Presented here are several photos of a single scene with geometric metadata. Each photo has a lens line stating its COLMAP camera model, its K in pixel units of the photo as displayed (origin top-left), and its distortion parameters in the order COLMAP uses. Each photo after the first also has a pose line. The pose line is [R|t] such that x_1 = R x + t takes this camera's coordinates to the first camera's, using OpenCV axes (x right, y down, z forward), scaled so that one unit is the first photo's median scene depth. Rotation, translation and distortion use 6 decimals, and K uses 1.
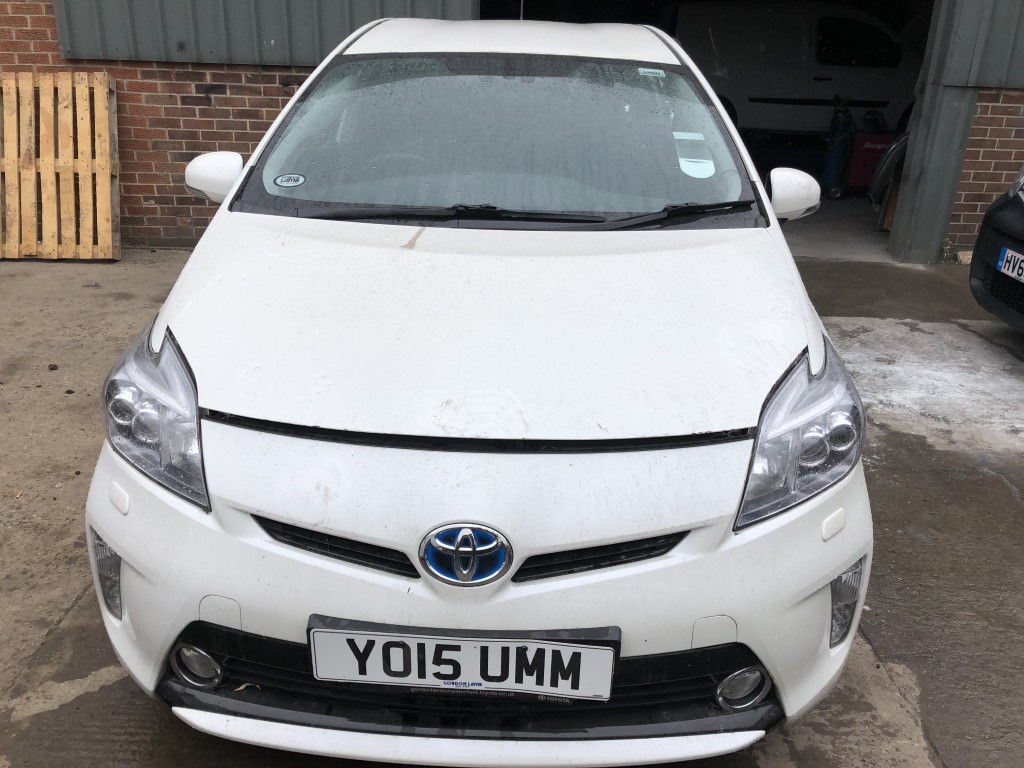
lens RADIAL K [[834.1, 0, 510.5], [0, 834.1, 383.6], [0, 0, 1]] dist [0.004859, -0.009995]
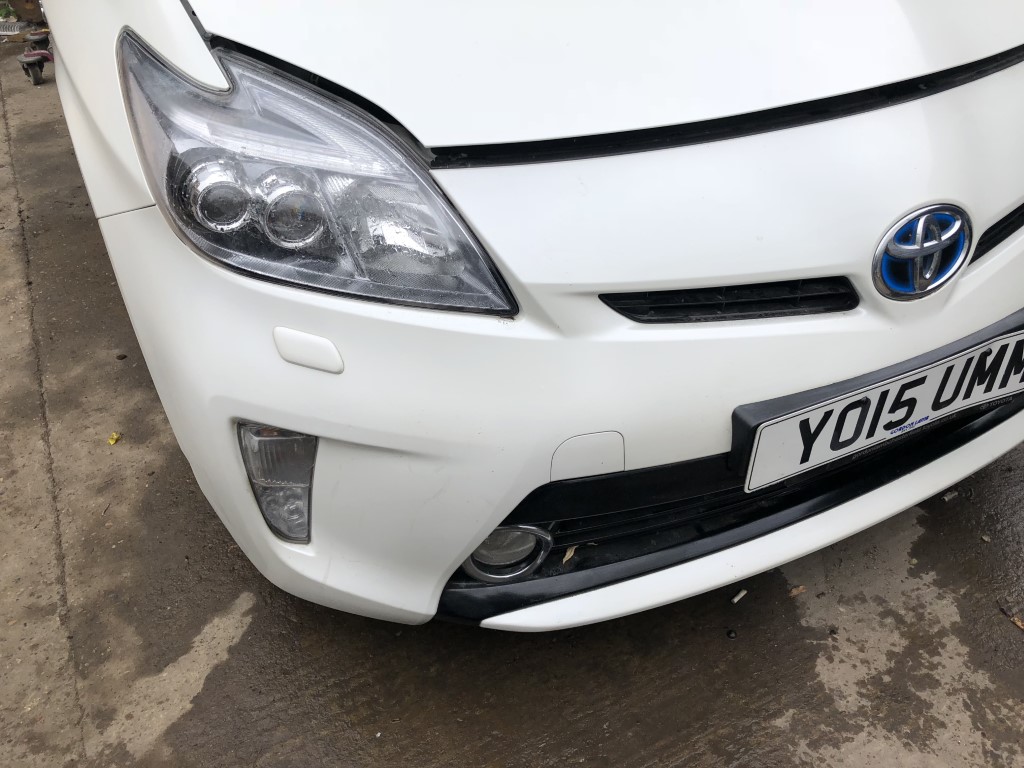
lens RADIAL K [[834.1, 0, 512.2], [0, 834.1, 381.8], [0, 0, 1]] dist [0.004859, -0.009995]
pose [[0.879702, -0.322945, 0.349042, -0.563135], [0.216451, 0.925508, 0.310781, 0.011663], [-0.423406, -0.197844, 0.884073, 0.448983]]
